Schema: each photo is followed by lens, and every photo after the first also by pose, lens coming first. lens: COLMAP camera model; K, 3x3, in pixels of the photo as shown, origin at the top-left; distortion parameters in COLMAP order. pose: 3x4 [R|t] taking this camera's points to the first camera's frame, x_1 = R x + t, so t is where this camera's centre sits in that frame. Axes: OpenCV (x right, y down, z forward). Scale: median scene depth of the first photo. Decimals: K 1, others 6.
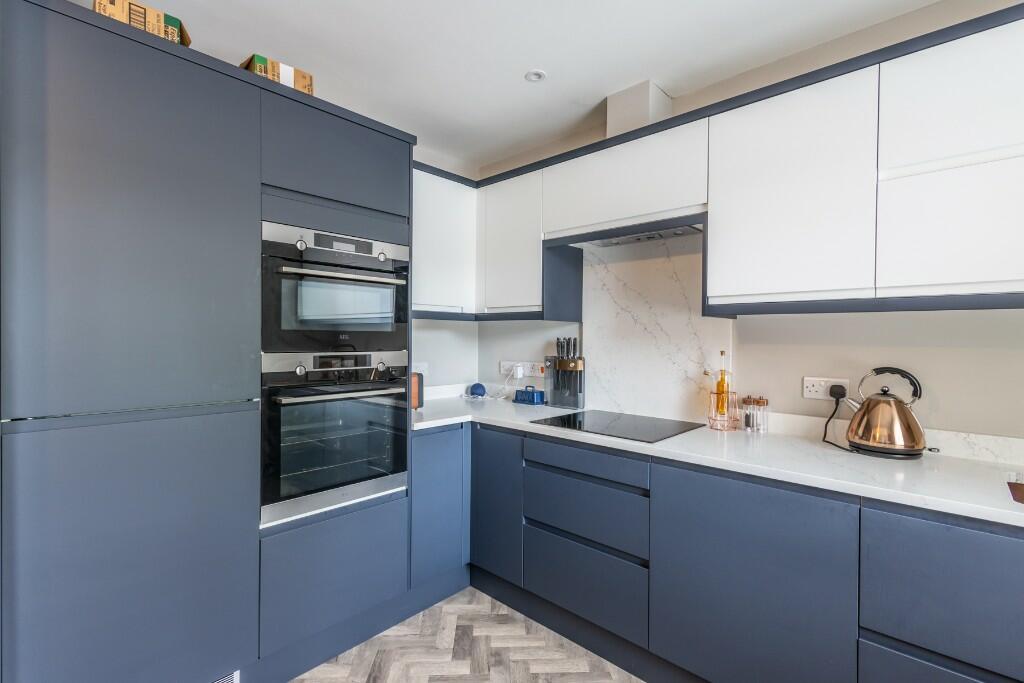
lens RADIAL K [[466.2, 0, 512.0], [0, 466.2, 341.5], [0, 0, 1]] dist [0.009439, 0.000011]
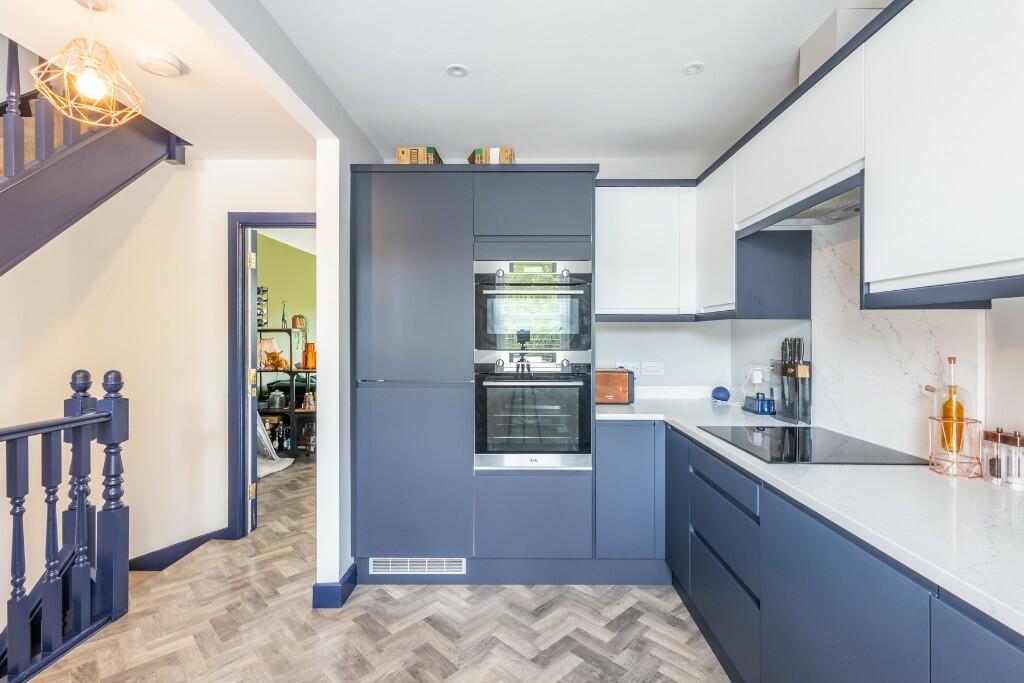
lens RADIAL K [[470.8, 0, 516.3], [0, 470.8, 335.0], [0, 0, 1]] dist [0.001581, -0.000789]
pose [[0.674036, -0.008940, -0.738644, 0.595926], [-0.000738, 0.999918, -0.012776, -0.003500], [0.738698, 0.009157, 0.673975, 0.084422]]
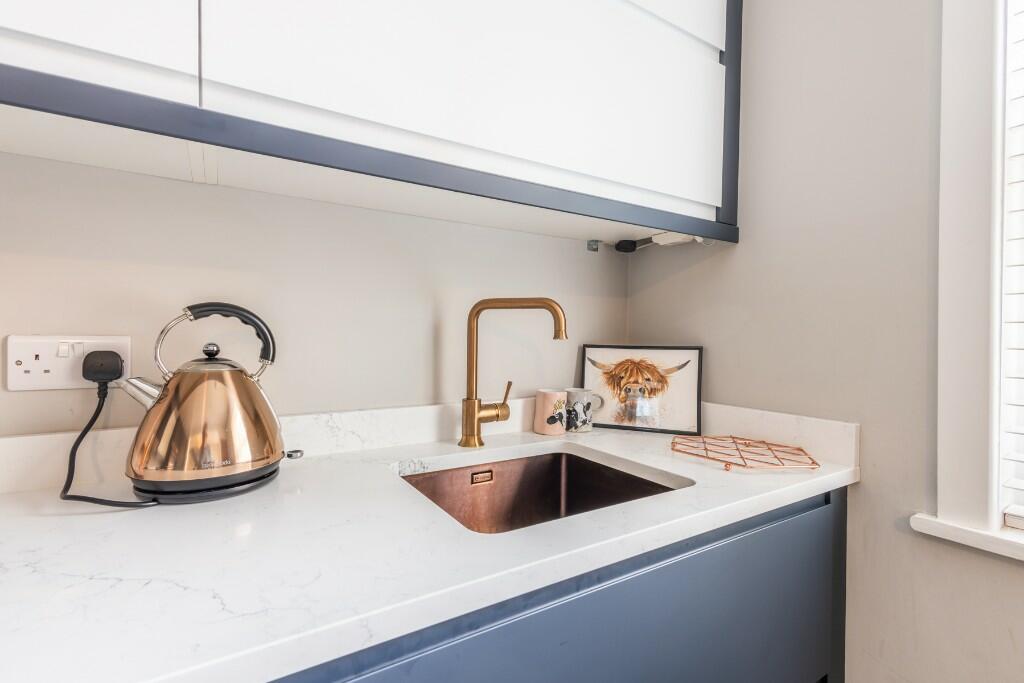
lens RADIAL K [[467.9, 0, 512.0], [0, 467.9, 341.5], [0, 0, 1]] dist [0.009075, -0.000027]
pose [[0.257287, -0.016348, 0.966197, 0.373323], [0.002360, 0.999865, 0.016289, 0.077919], [-0.966332, -0.001911, 0.257291, 0.525570]]
